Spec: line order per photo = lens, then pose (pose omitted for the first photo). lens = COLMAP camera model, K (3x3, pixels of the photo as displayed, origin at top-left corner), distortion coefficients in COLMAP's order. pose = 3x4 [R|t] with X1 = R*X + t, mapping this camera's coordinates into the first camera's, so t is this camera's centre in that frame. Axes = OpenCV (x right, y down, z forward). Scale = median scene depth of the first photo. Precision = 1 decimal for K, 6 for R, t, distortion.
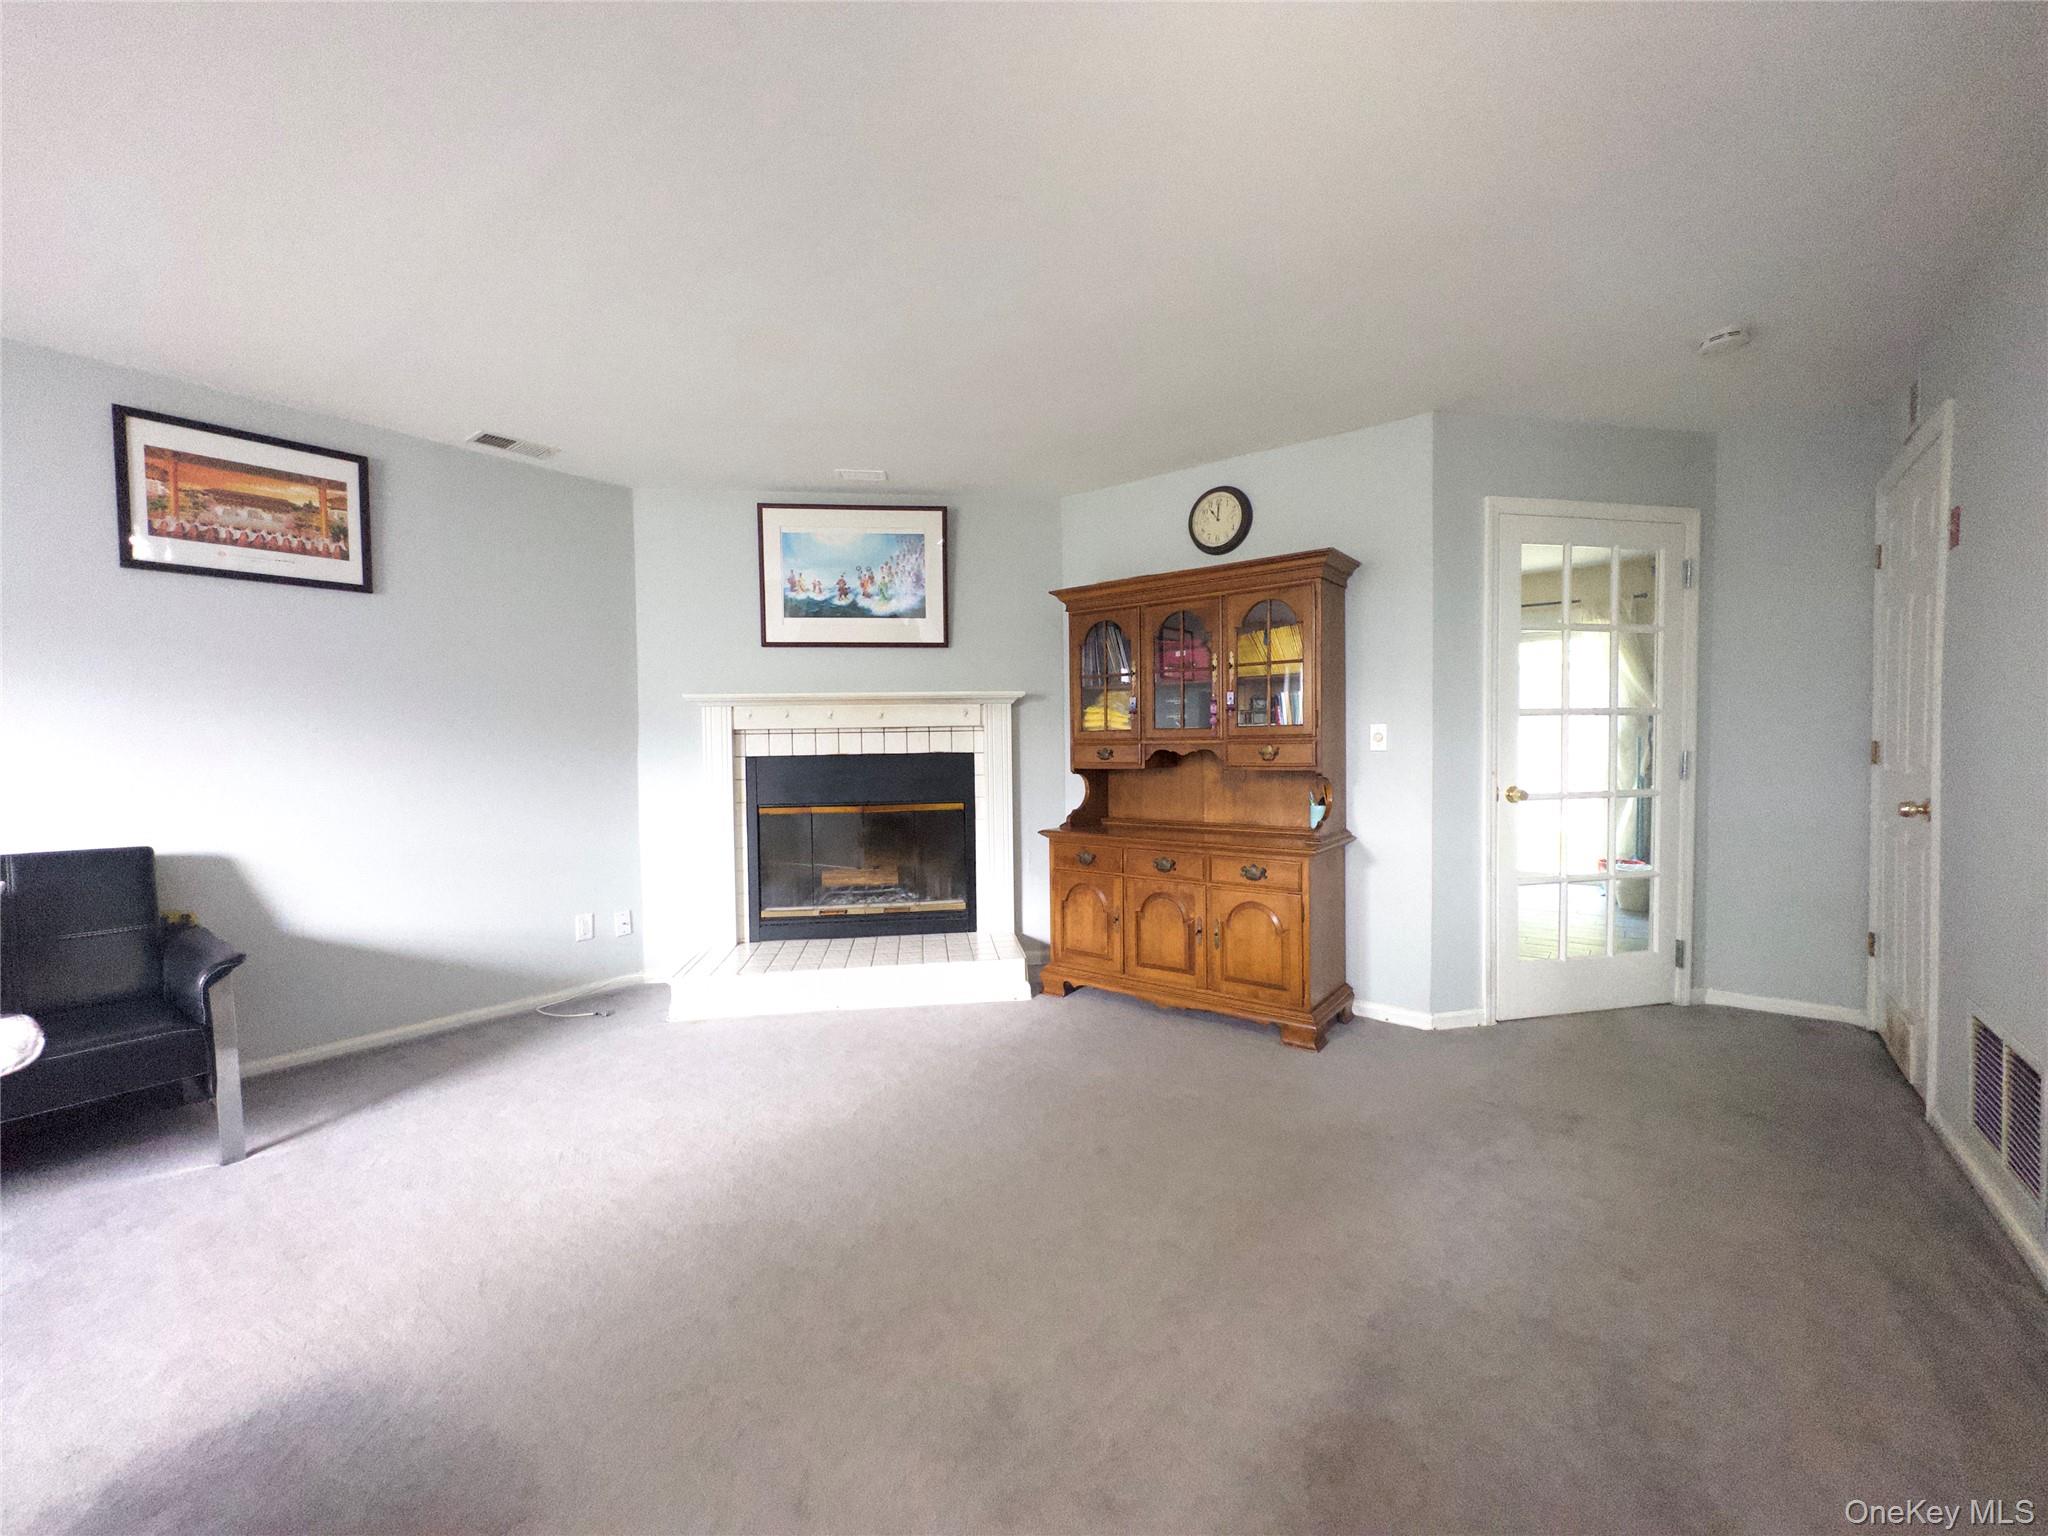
lens RADIAL K [[819.9, 0, 1024.4], [0, 819.9, 769.2], [0, 0, 1]] dist [-0.001674, 0.000065]
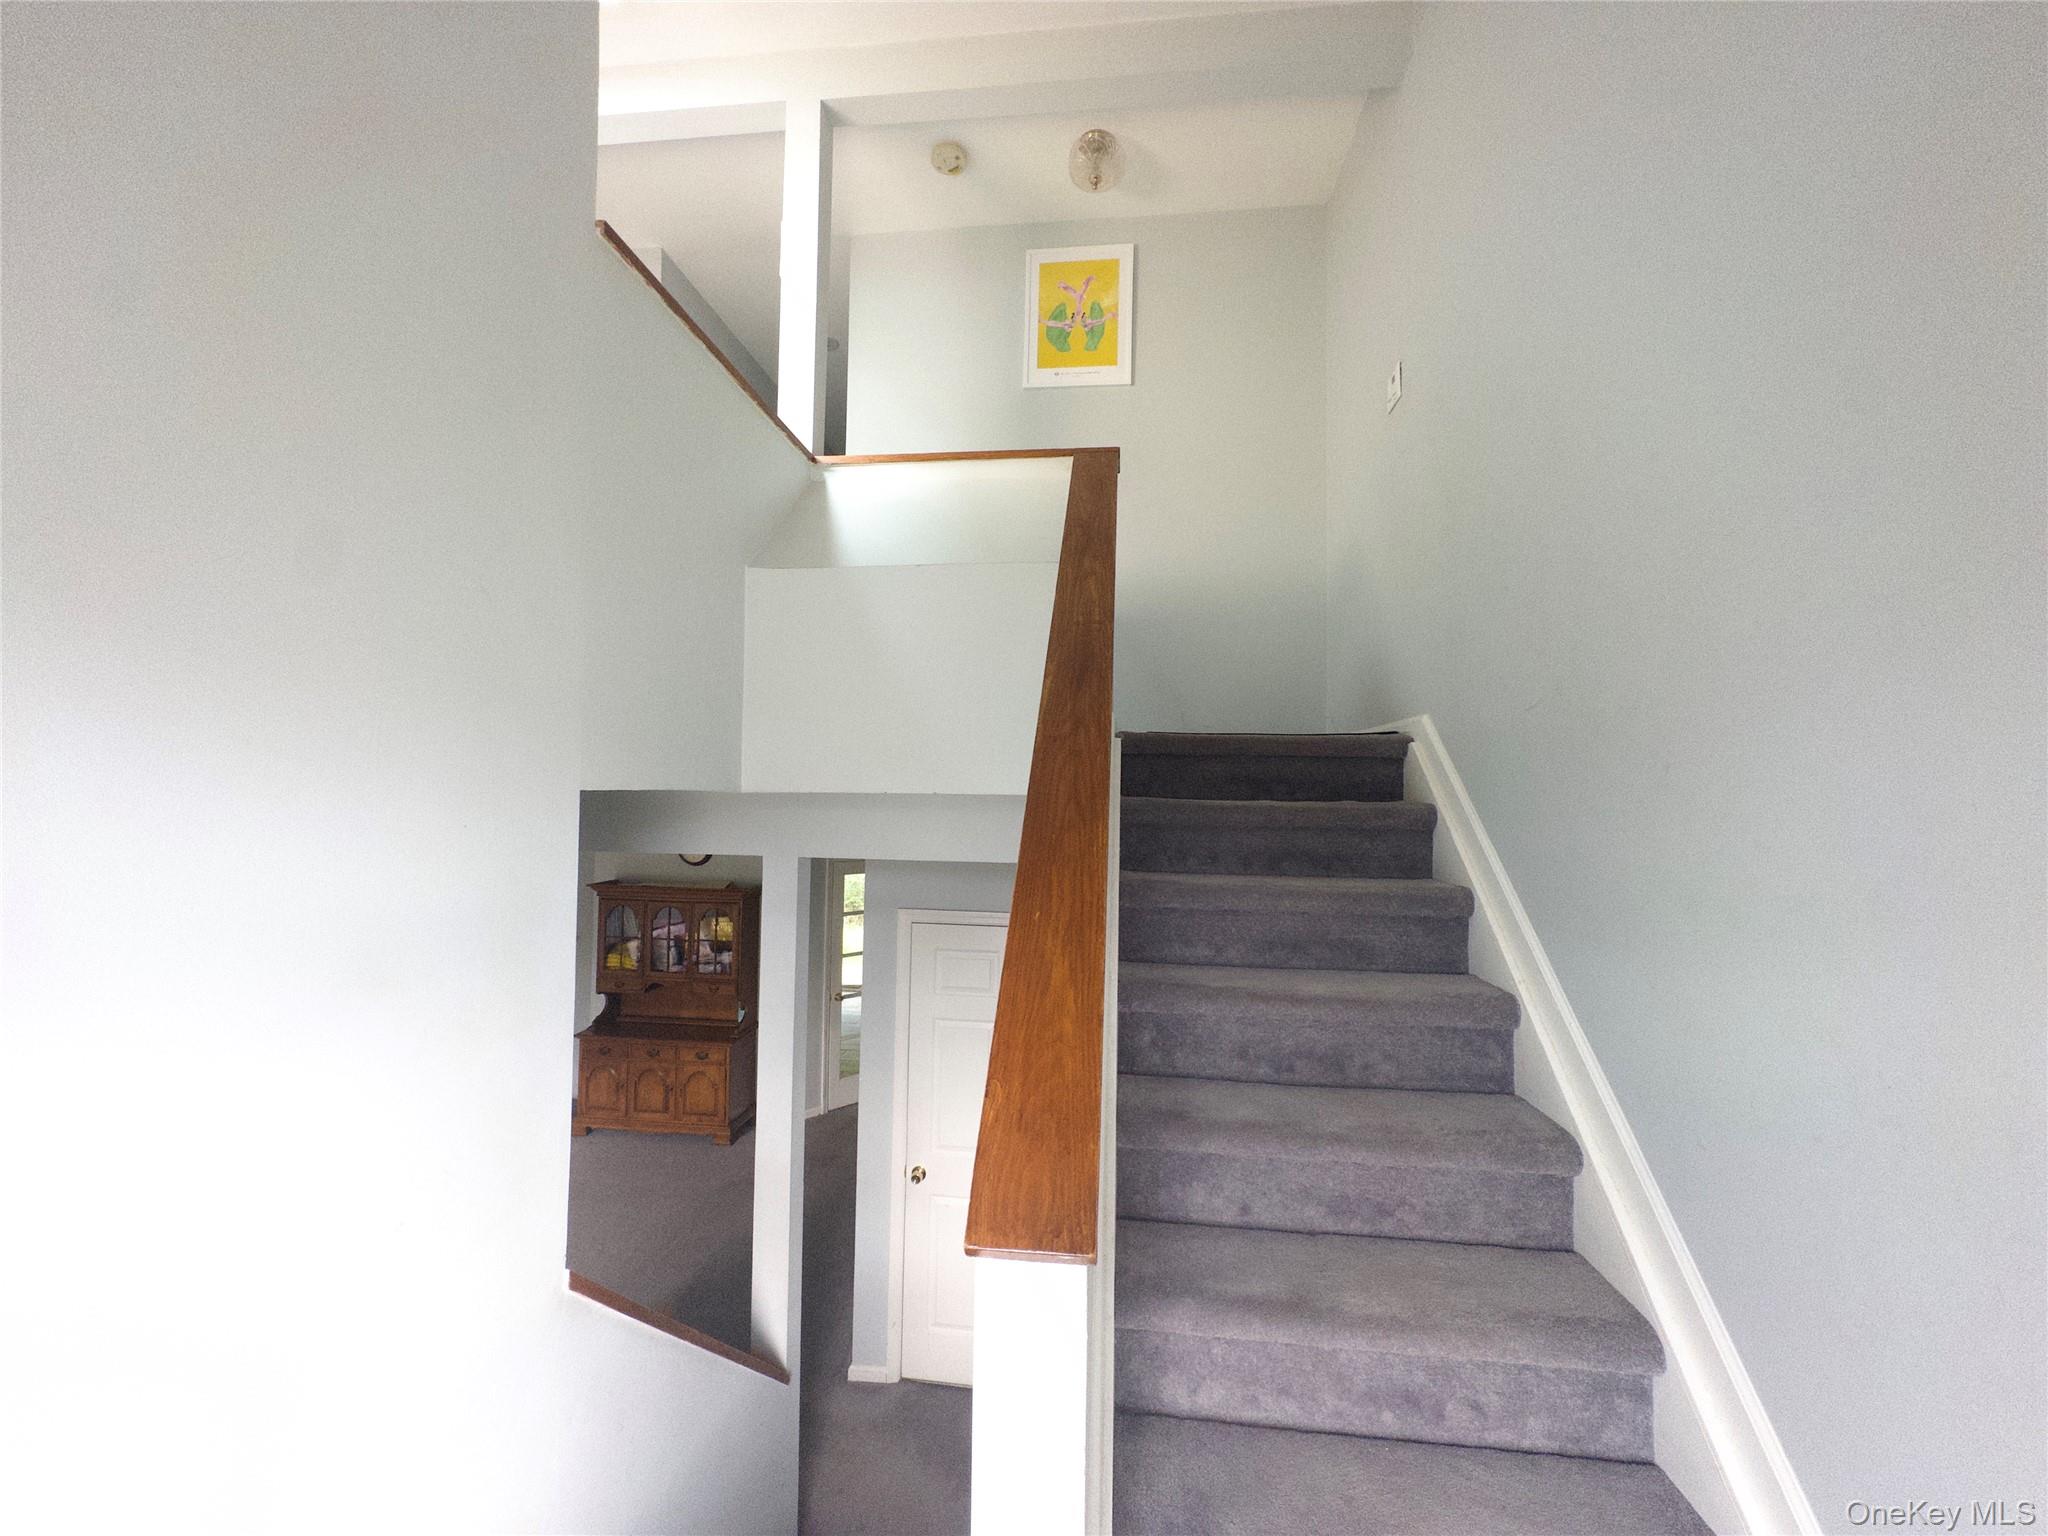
lens RADIAL K [[819.9, 0, 1017.1], [0, 819.9, 766.9], [0, 0, 1]] dist [-0.001674, 0.000065]
pose [[0.856264, 0.044993, 0.514576, -0.092943], [-0.006921, 0.997109, -0.075669, -0.357777], [-0.516493, 0.061231, 0.854100, -0.931826]]
